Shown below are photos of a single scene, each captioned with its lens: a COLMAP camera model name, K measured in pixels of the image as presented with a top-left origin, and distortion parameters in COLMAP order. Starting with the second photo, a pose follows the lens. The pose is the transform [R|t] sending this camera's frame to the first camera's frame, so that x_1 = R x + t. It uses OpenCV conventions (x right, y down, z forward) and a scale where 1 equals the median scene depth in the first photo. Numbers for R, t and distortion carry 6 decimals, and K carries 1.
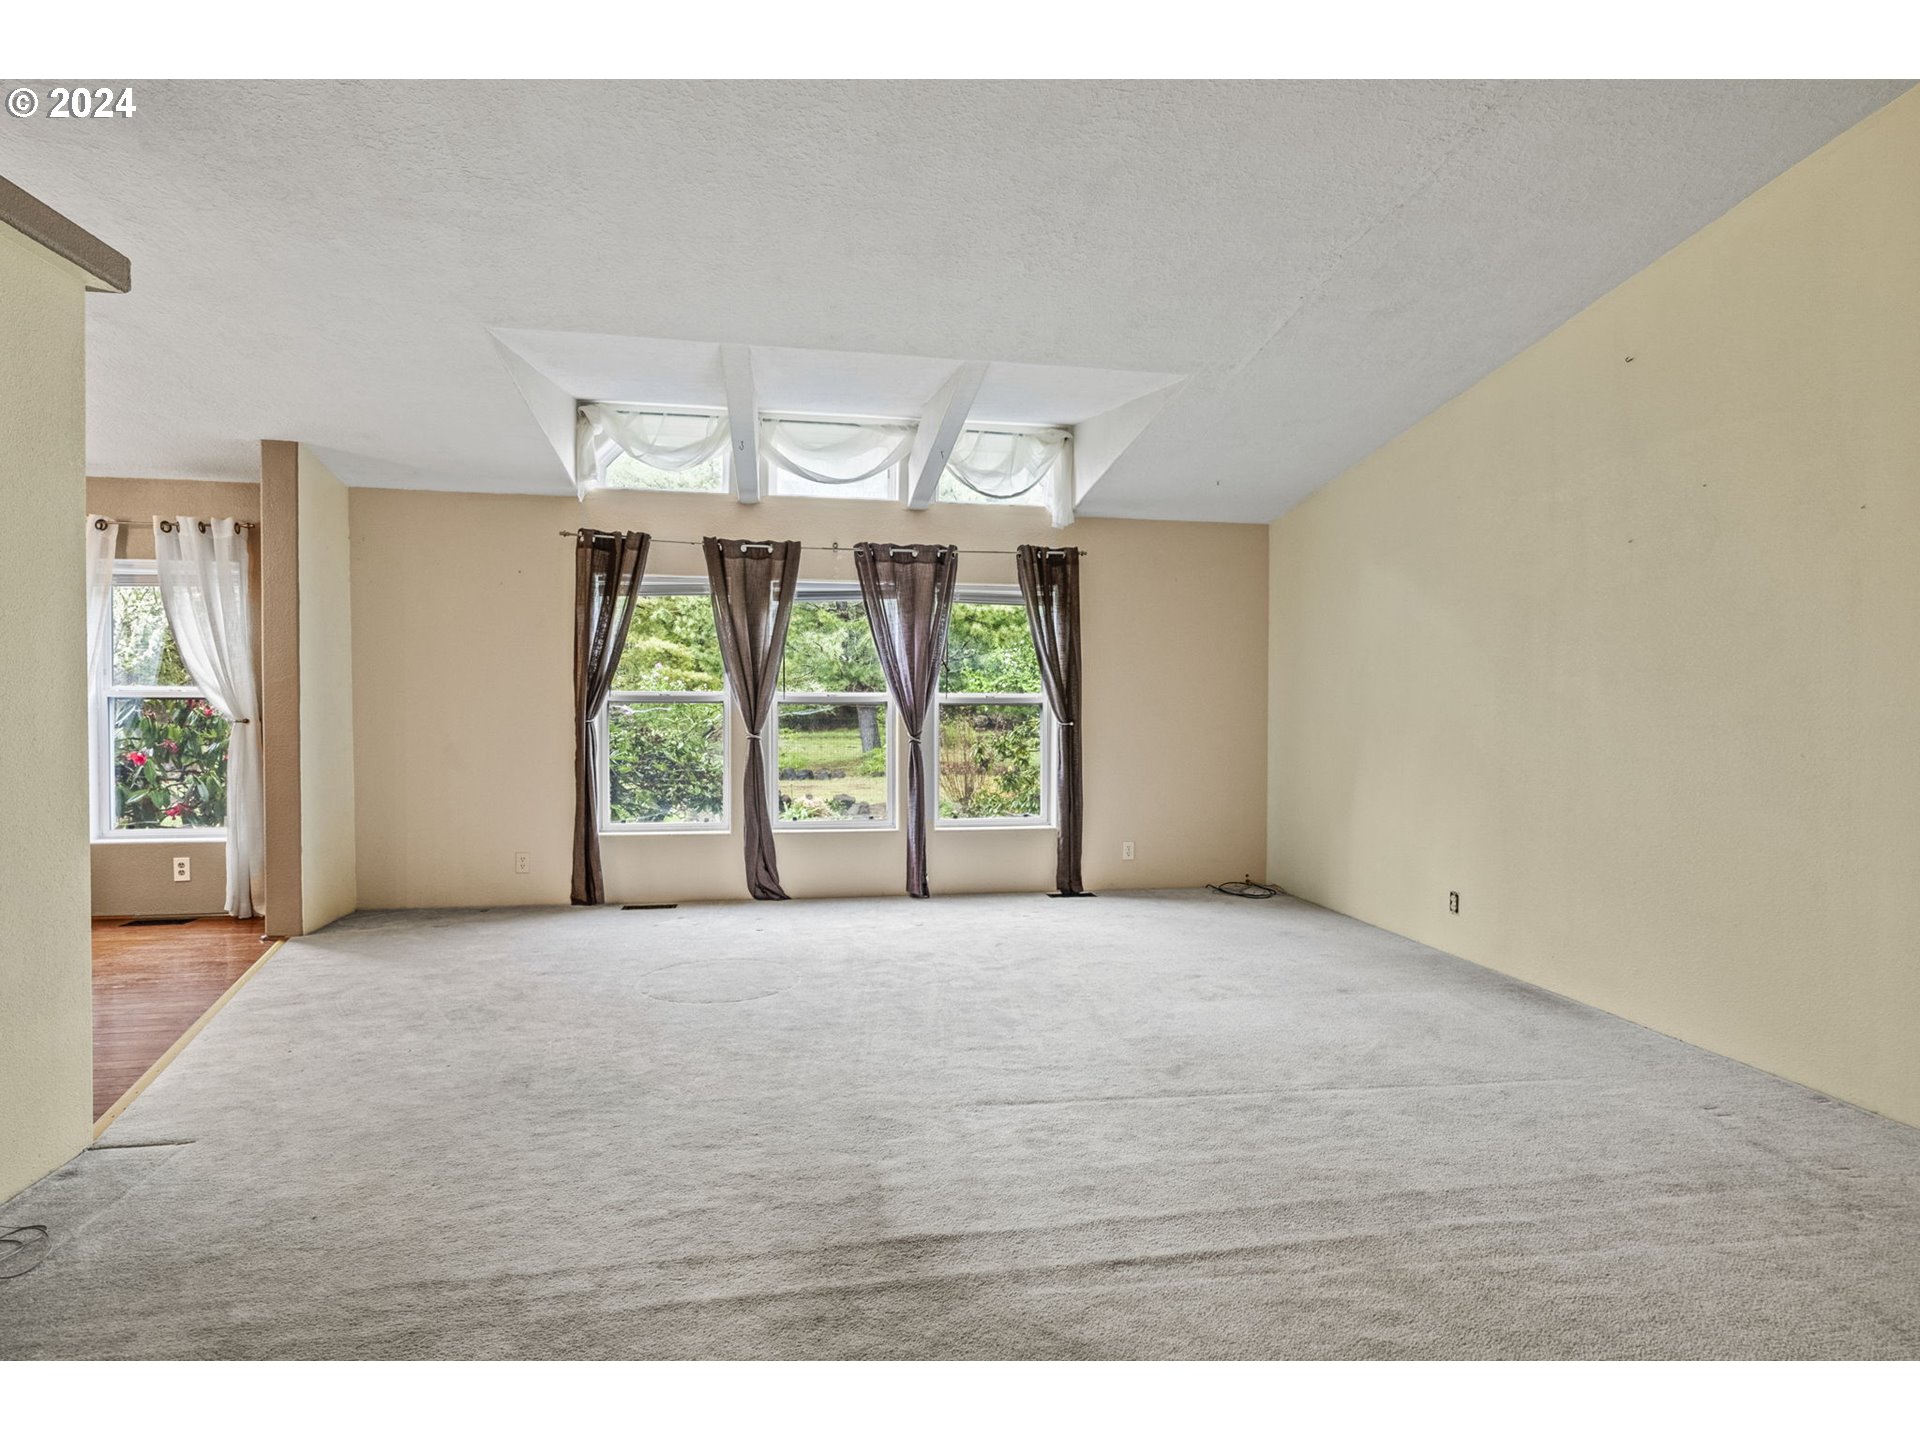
lens RADIAL K [[1027.5, 0, 965.6], [0, 1027.5, 725.0], [0, 0, 1]] dist [-0.002239, 0.000521]
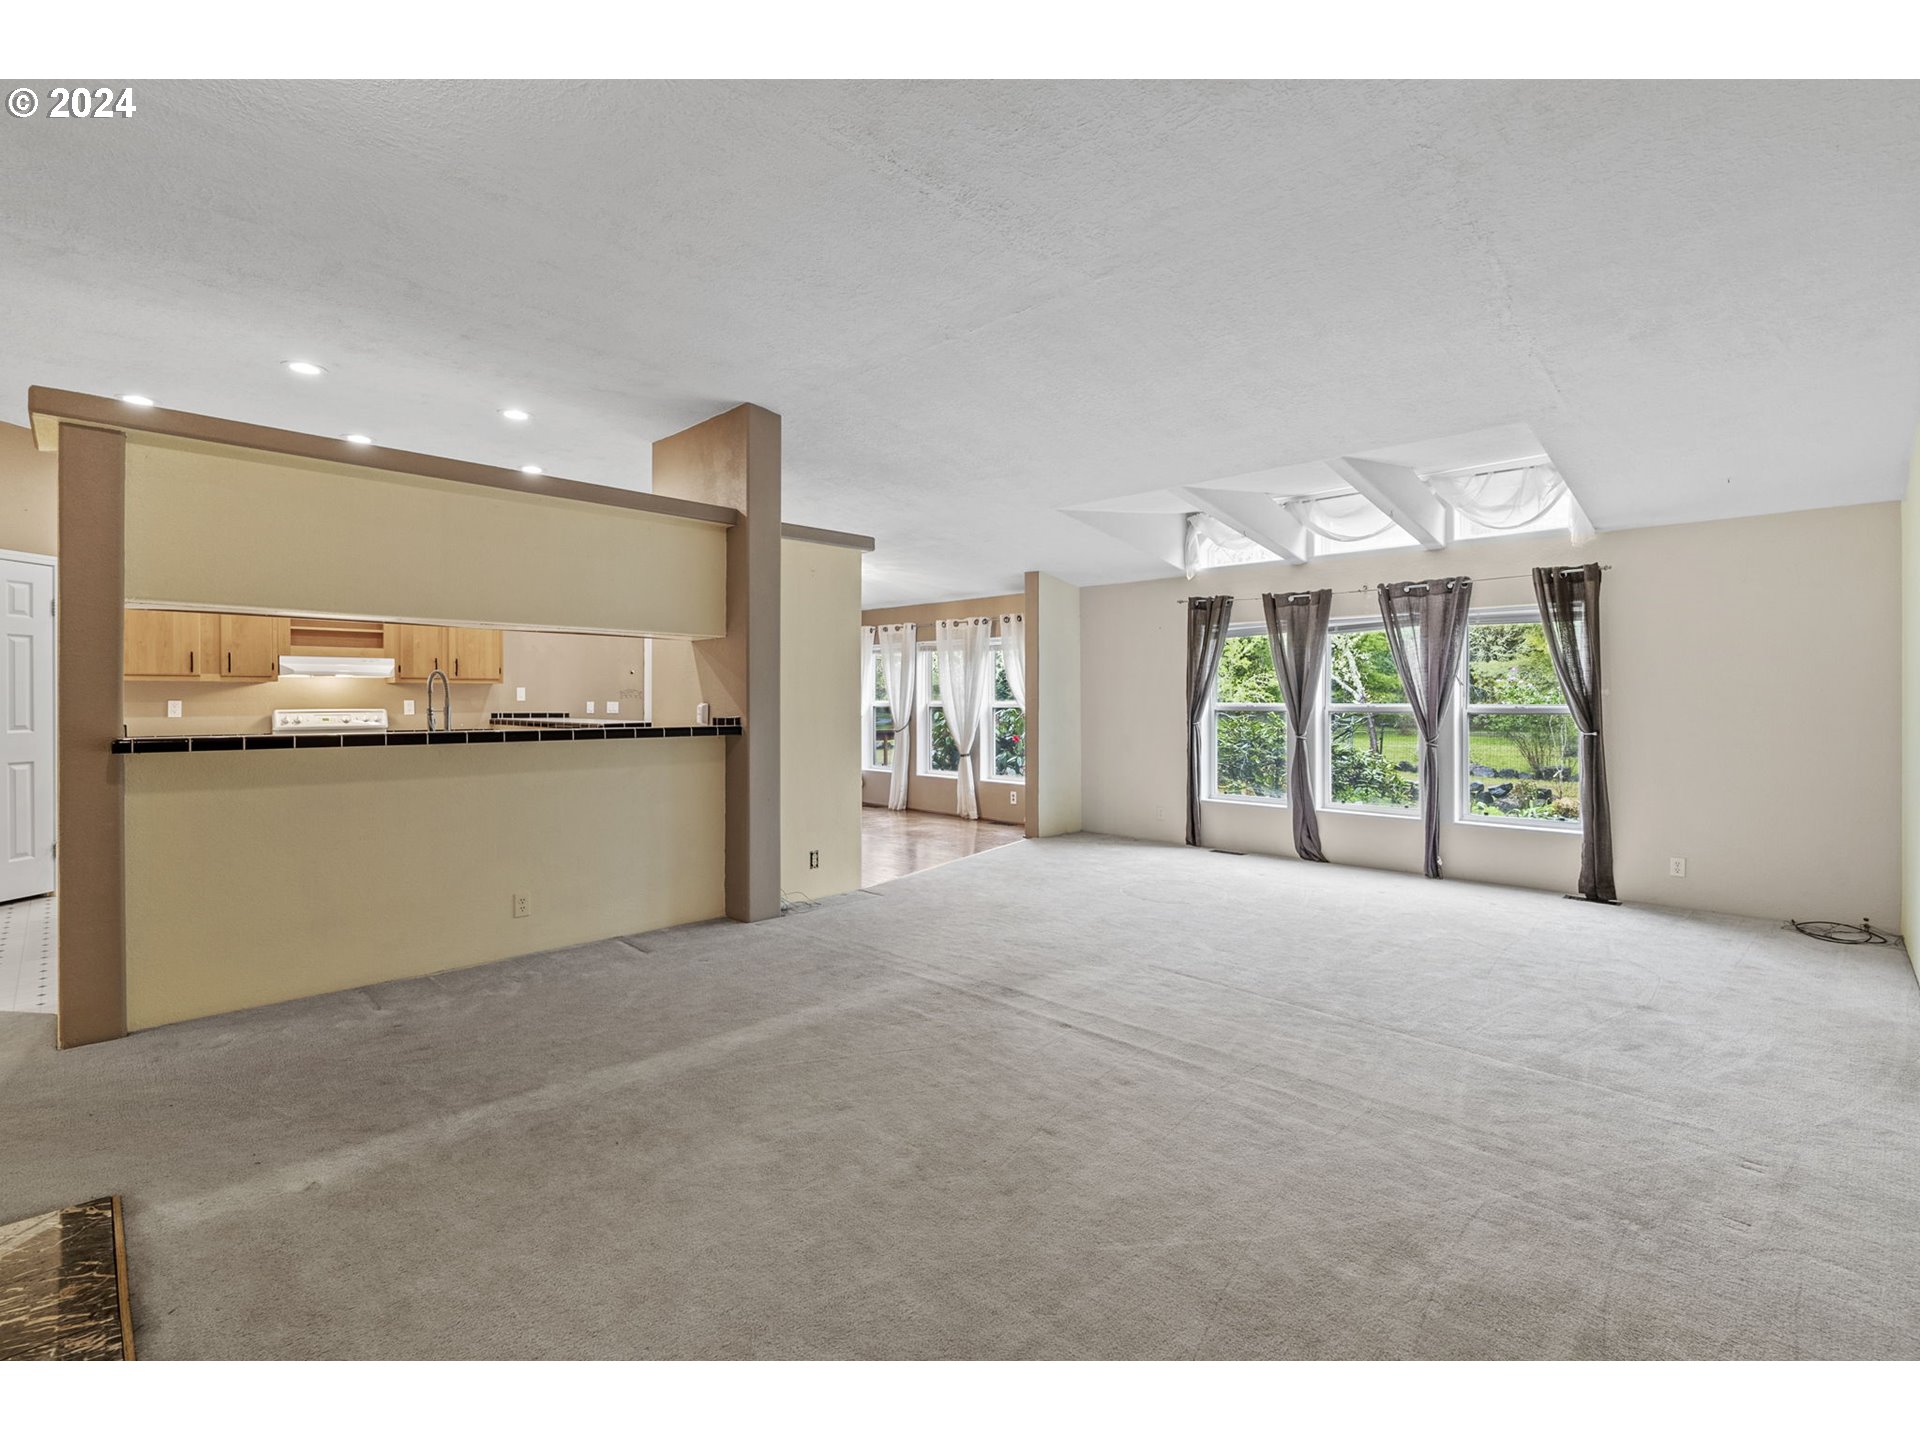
lens RADIAL K [[880.2, 0, 962.1], [0, 880.2, 705.3], [0, 0, 1]] dist [-0.001330, 0.001233]
pose [[0.581997, 0.001081, -0.813190, 0.487017], [-0.015250, 0.999838, -0.009585, -0.012594], [0.813048, 0.017980, 0.581919, -0.032108]]
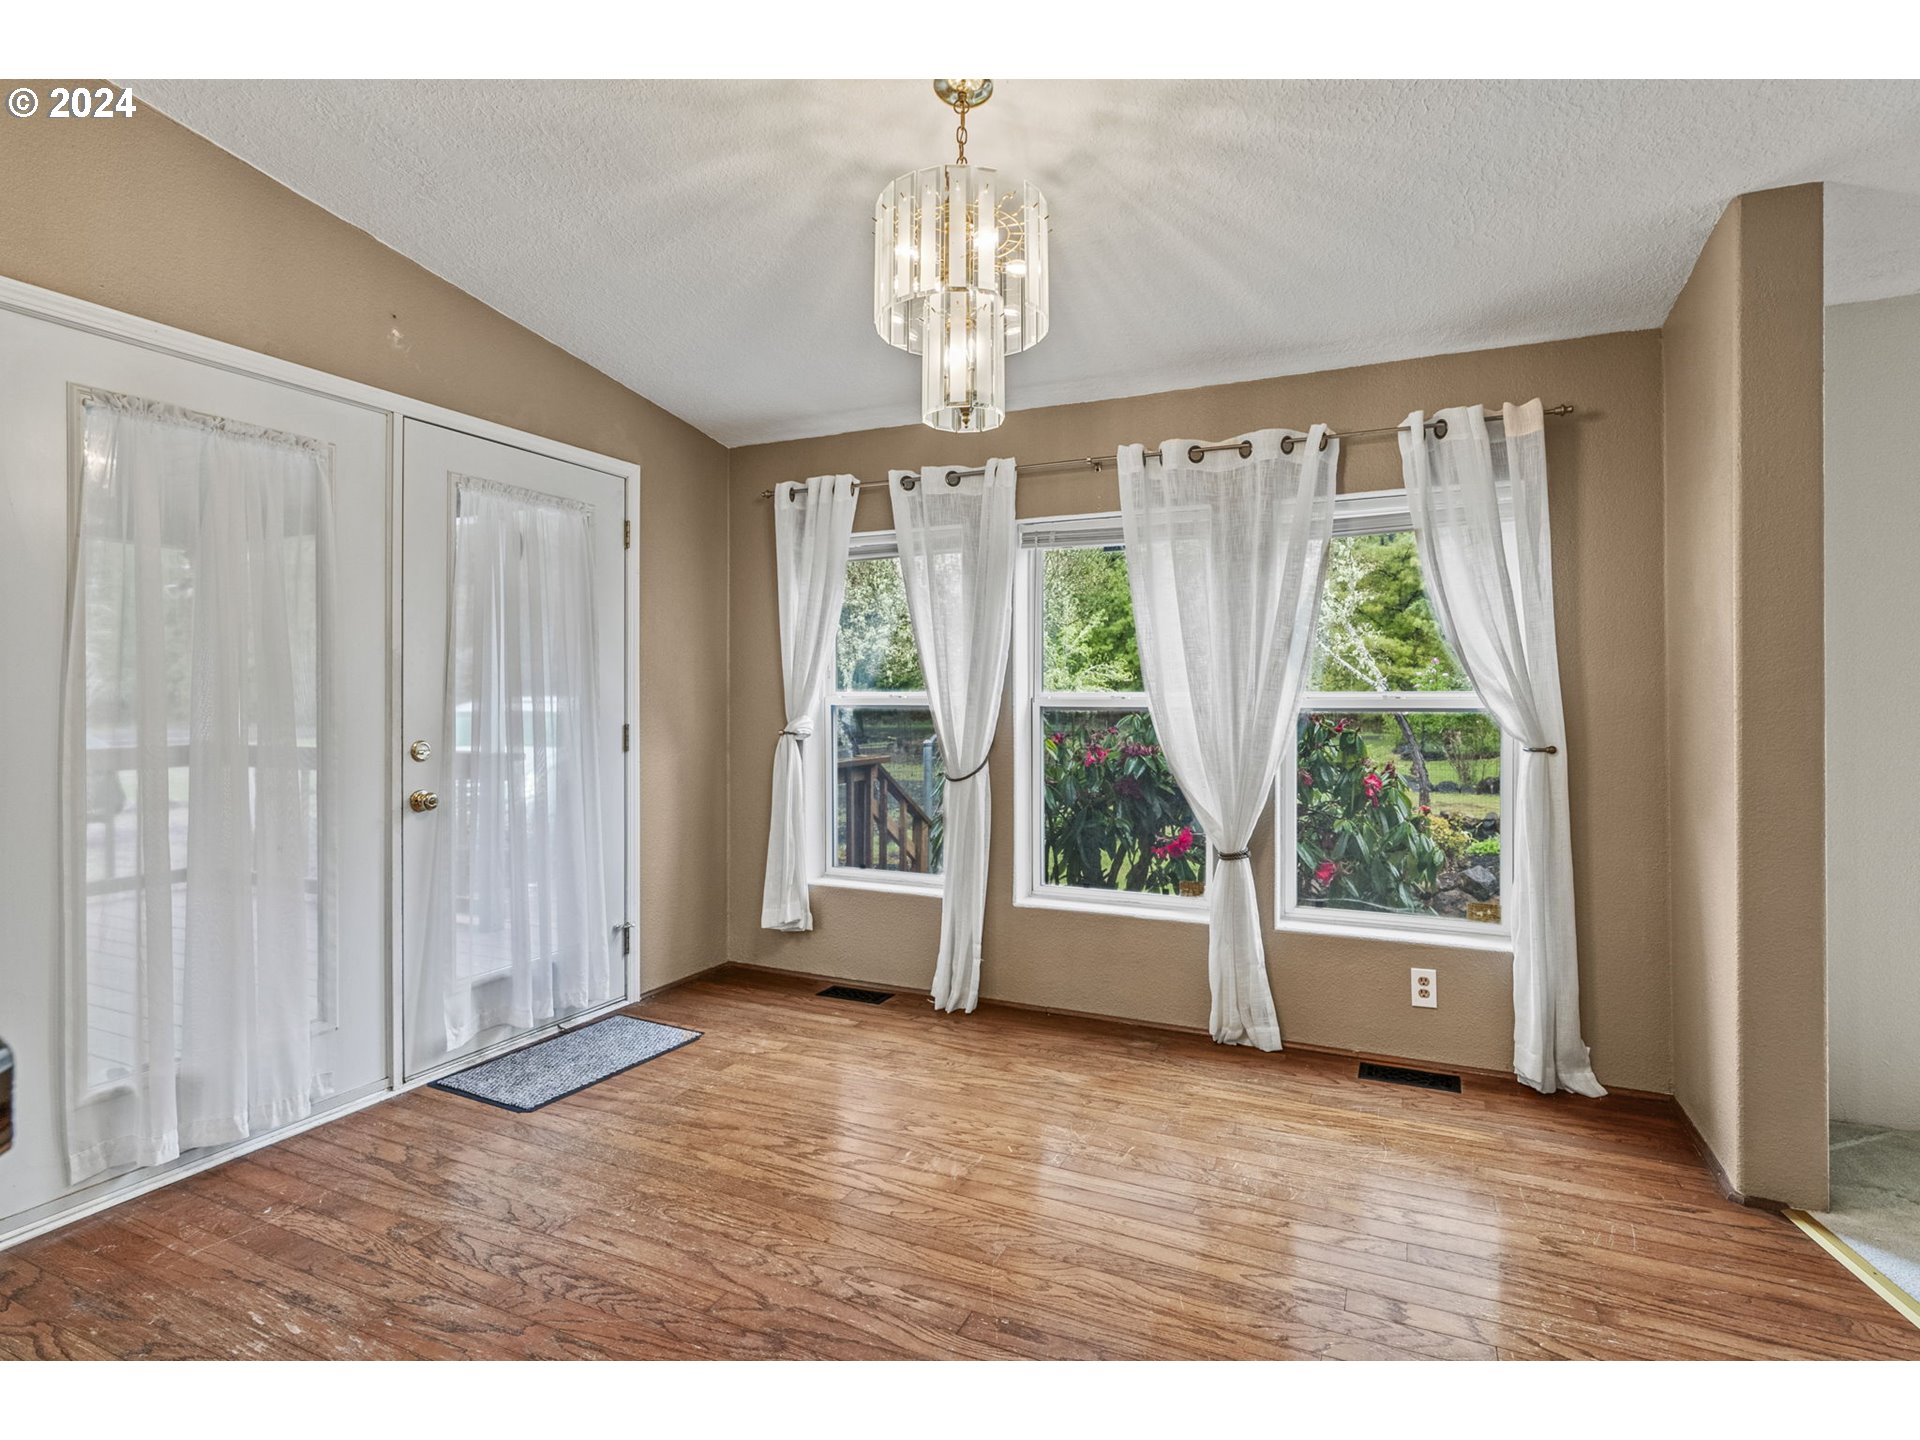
lens RADIAL K [[1027.5, 0, 960.7], [0, 1027.5, 710.4], [0, 0, 1]] dist [-0.002239, 0.000521]
pose [[0.802018, 0.003431, -0.597290, -0.589461], [-0.010907, 0.999901, -0.008902, -0.016263], [0.597200, 0.013654, 0.801976, 0.322182]]
